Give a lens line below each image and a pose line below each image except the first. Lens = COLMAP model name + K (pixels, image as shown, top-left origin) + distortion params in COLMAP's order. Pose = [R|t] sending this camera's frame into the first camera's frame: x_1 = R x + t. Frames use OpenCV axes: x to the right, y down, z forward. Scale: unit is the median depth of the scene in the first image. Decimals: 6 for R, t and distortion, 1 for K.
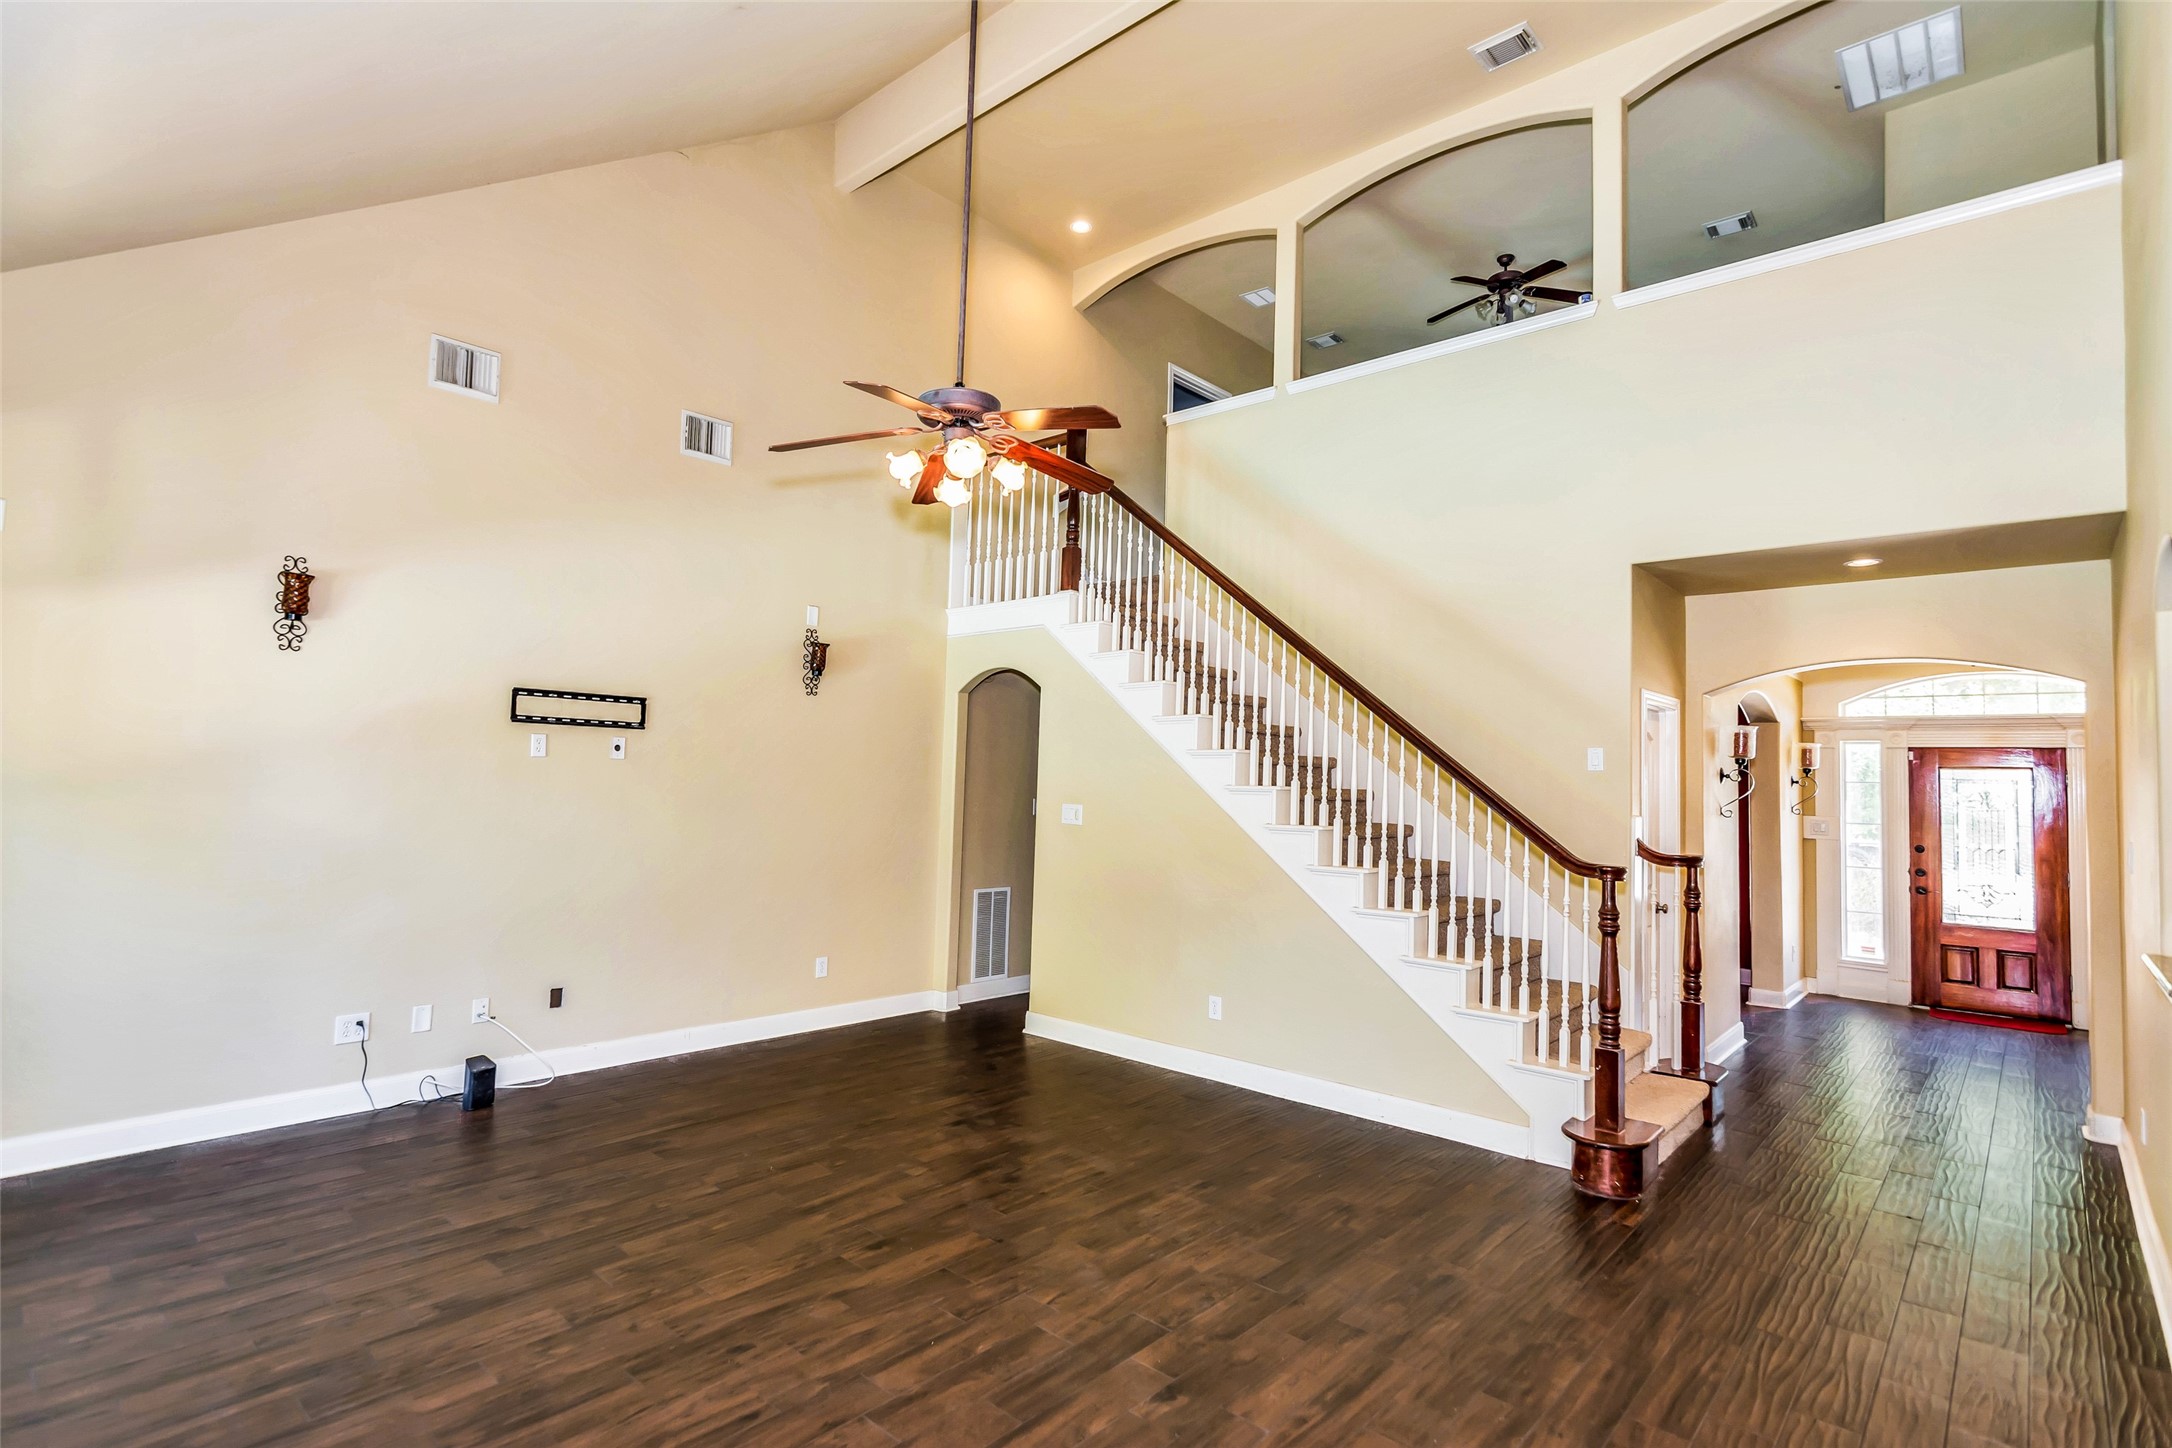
lens RADIAL K [[1051.0, 0, 1089.4], [0, 1051.0, 725.7], [0, 0, 1]] dist [0.001217, 0.000203]
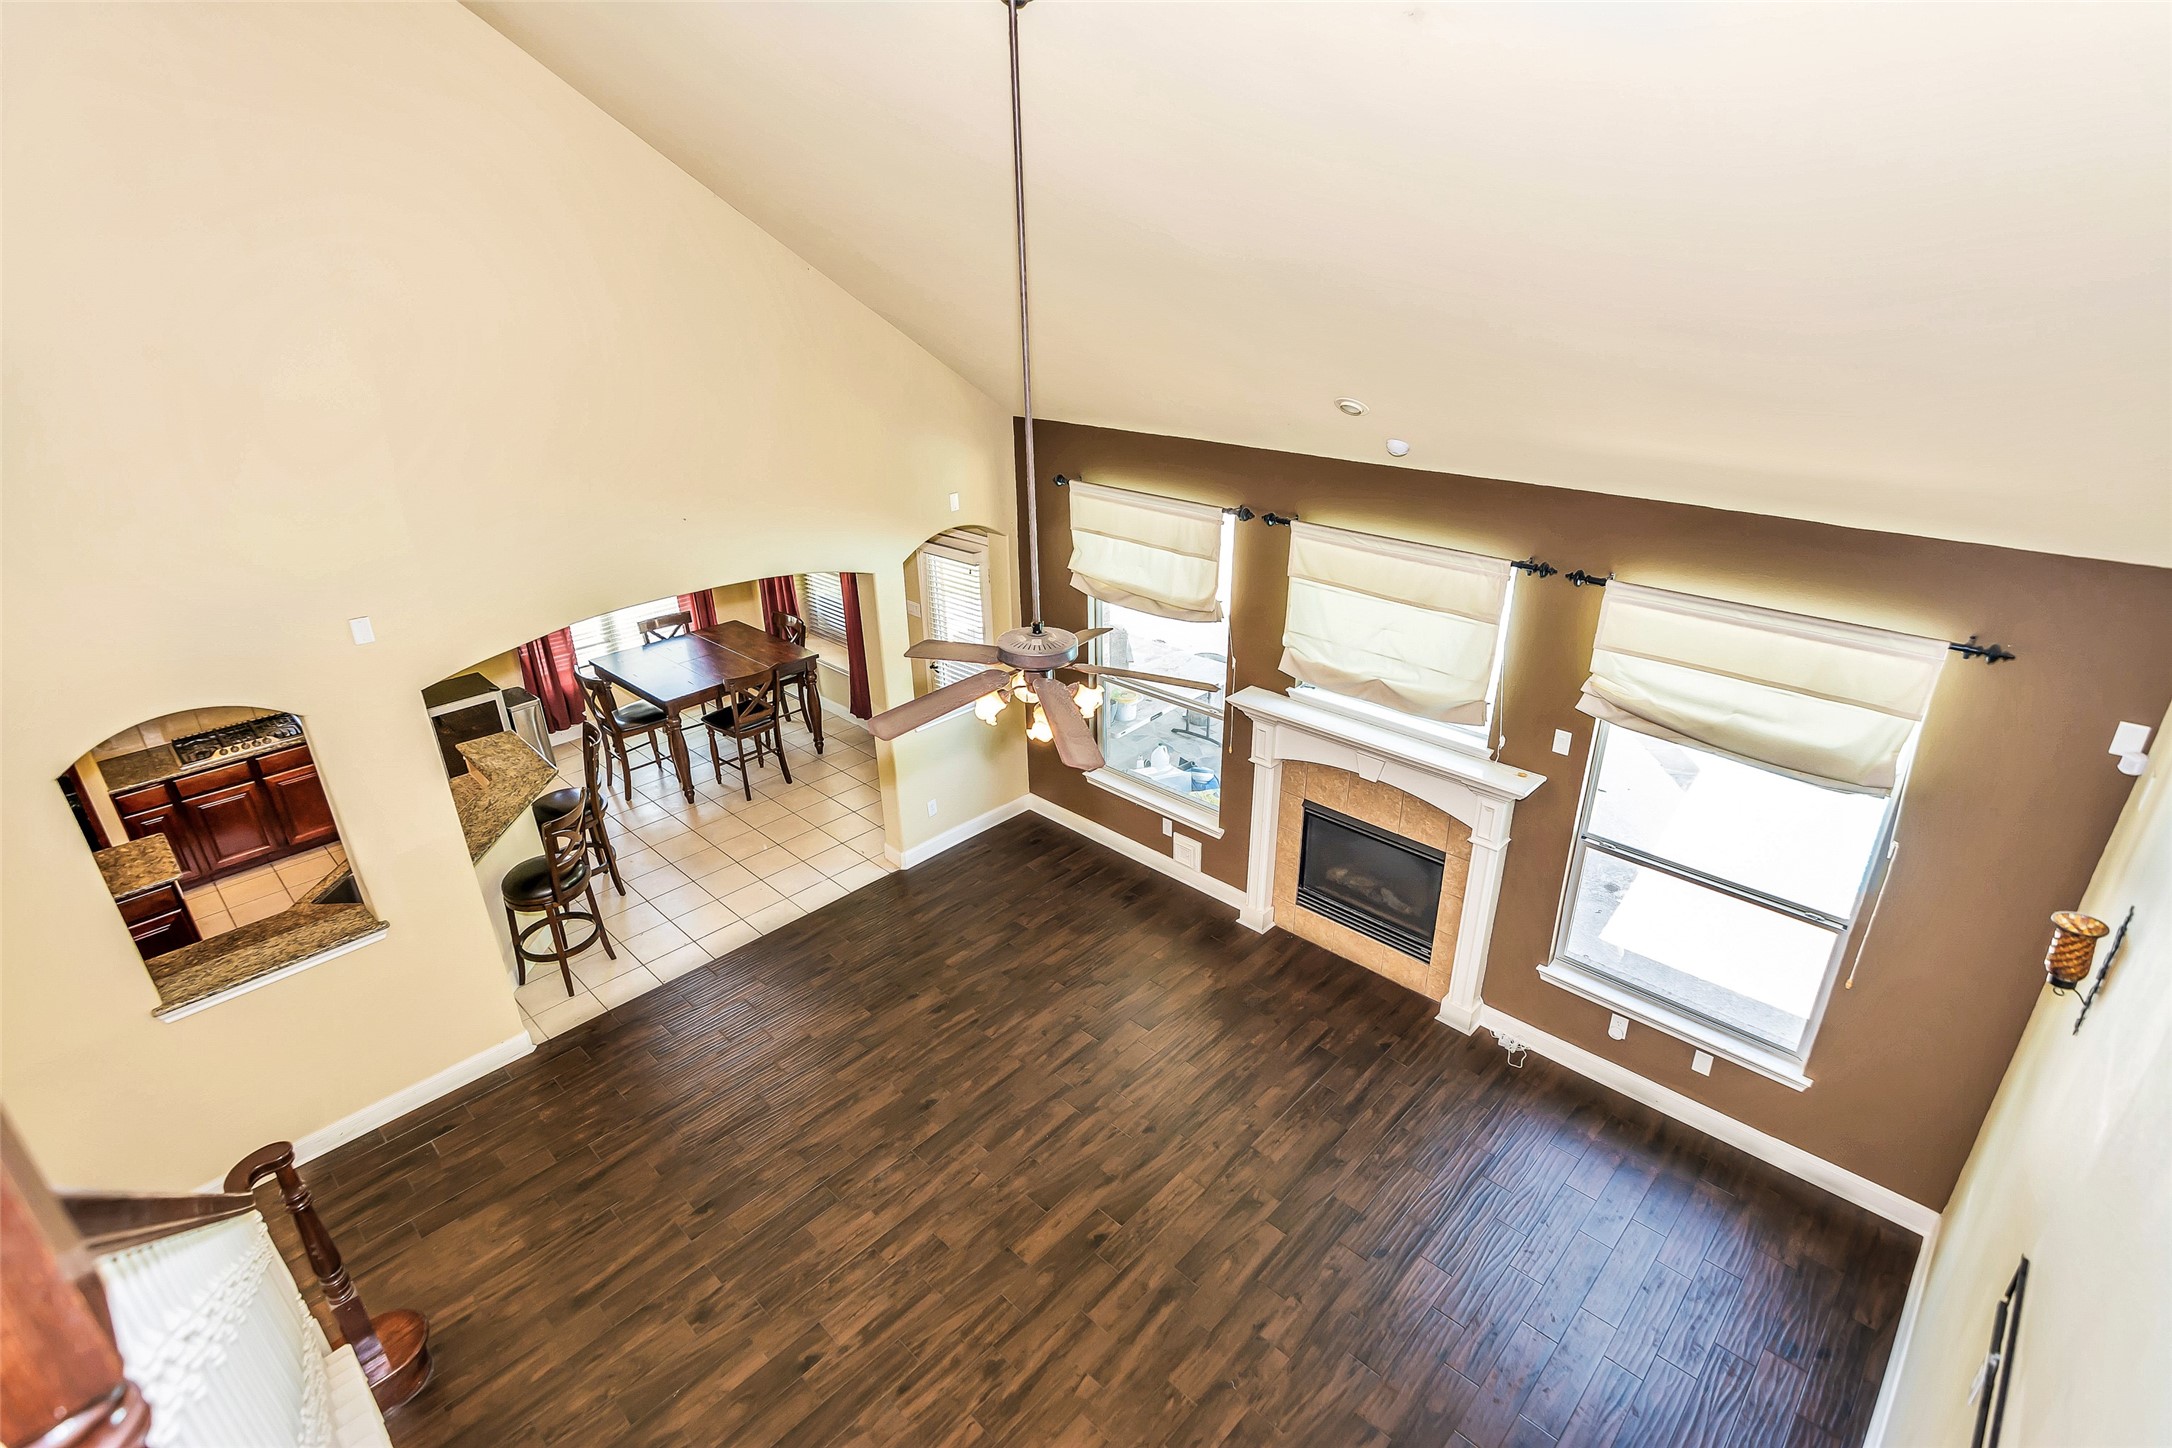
lens RADIAL K [[1051.0, 0, 1090.9], [0, 1051.0, 717.3], [0, 0, 1]] dist [0.001217, 0.000203]
pose [[-0.999288, -0.029051, 0.024067, -0.176343], [-0.018286, 0.931006, 0.364546, -0.536172], [-0.032998, 0.363847, -0.930874, 1.729800]]
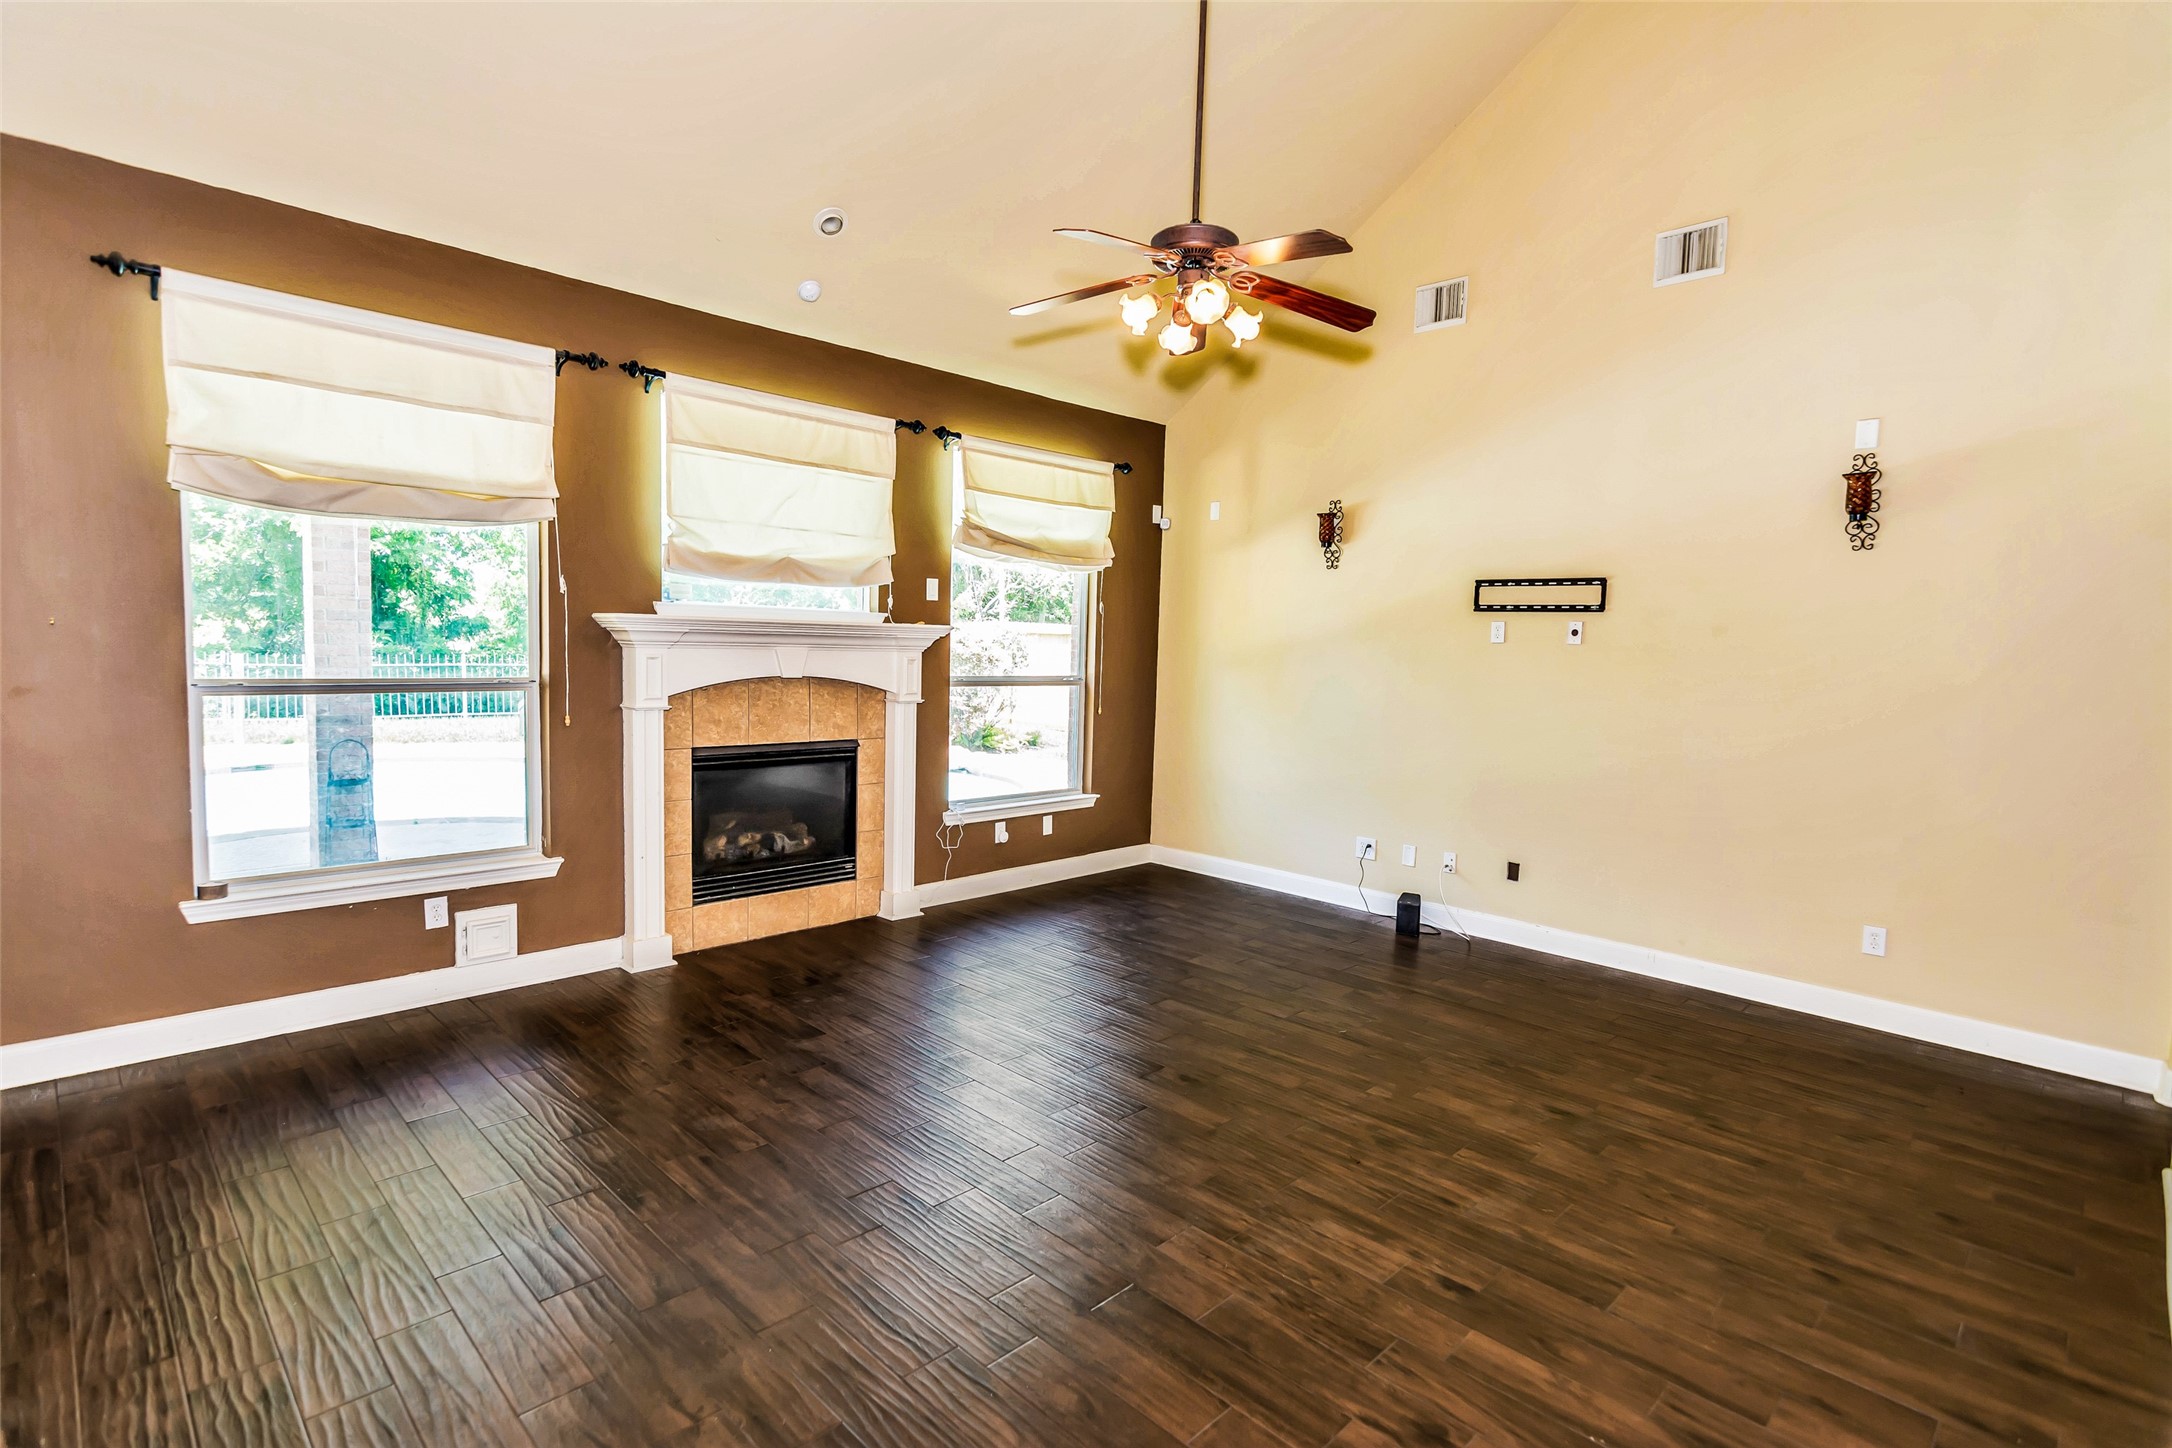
lens RADIAL K [[1051.0, 0, 1081.7], [0, 1051.0, 716.7], [0, 0, 1]] dist [0.001217, 0.000203]
pose [[-0.057120, 0.041645, -0.997498, 0.736448], [0.019591, 0.998984, 0.040585, 0.068193], [0.998175, -0.017223, -0.057878, 0.824085]]
